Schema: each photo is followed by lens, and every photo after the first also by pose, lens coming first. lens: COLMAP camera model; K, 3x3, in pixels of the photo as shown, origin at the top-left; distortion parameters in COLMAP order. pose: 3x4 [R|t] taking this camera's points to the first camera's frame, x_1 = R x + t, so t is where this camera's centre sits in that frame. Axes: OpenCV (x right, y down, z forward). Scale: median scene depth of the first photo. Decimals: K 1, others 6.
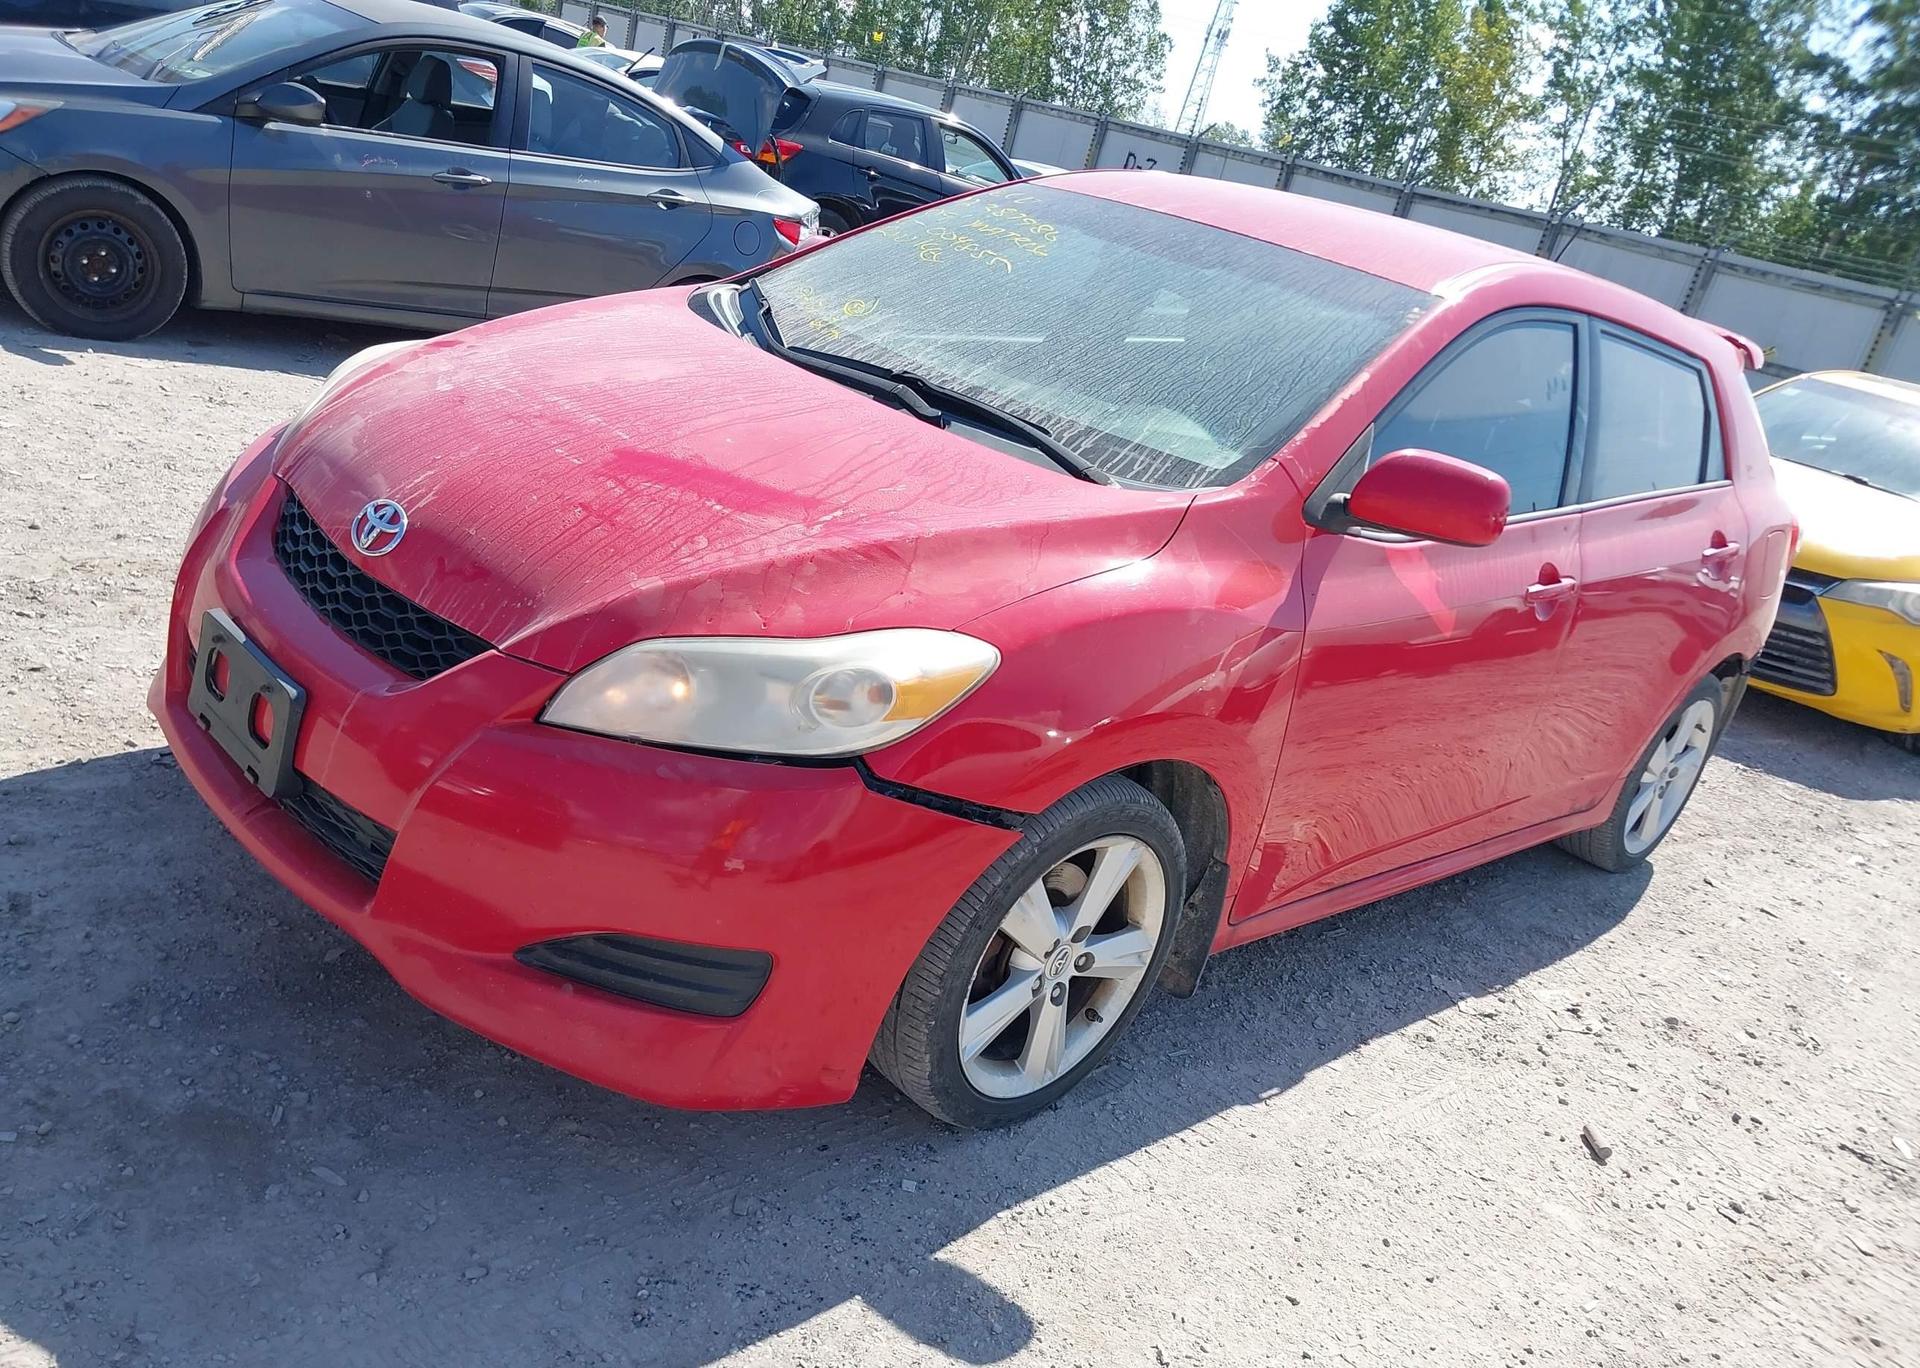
lens RADIAL K [[1590.7, 0, 957.3], [0, 1590.7, 724.0], [0, 0, 1]] dist [0.028549, -0.050429]
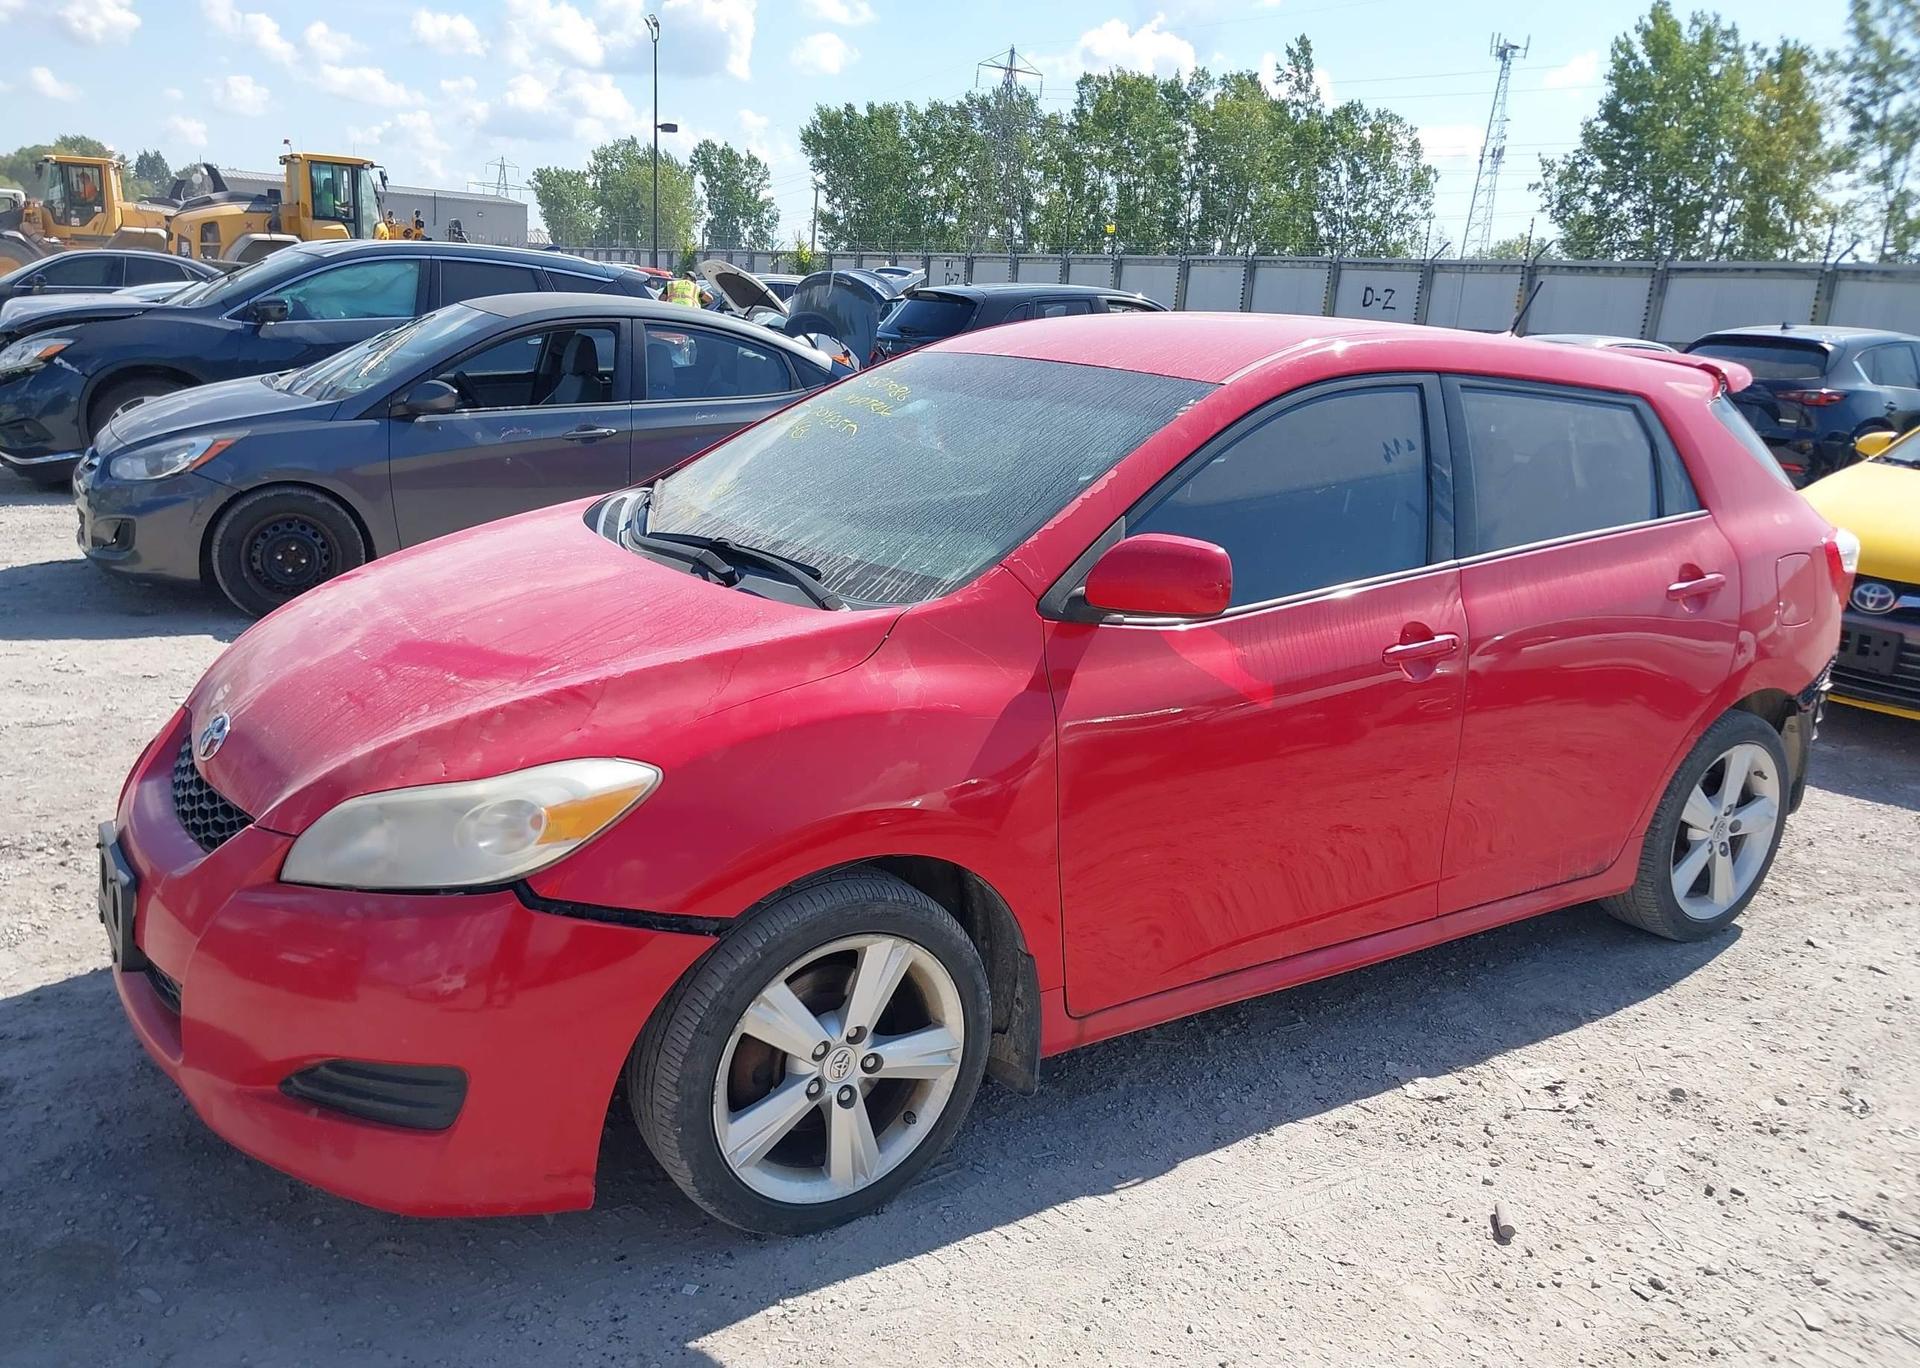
lens RADIAL K [[1614.4, 0, 968.5], [0, 1614.4, 688.2], [0, 0, 1]] dist [0.004865, -0.010570]
pose [[0.963647, -0.138304, -0.228597, 0.332879], [0.106179, 0.983368, -0.147354, 0.057430], [0.245174, 0.117725, 0.962305, -0.019017]]
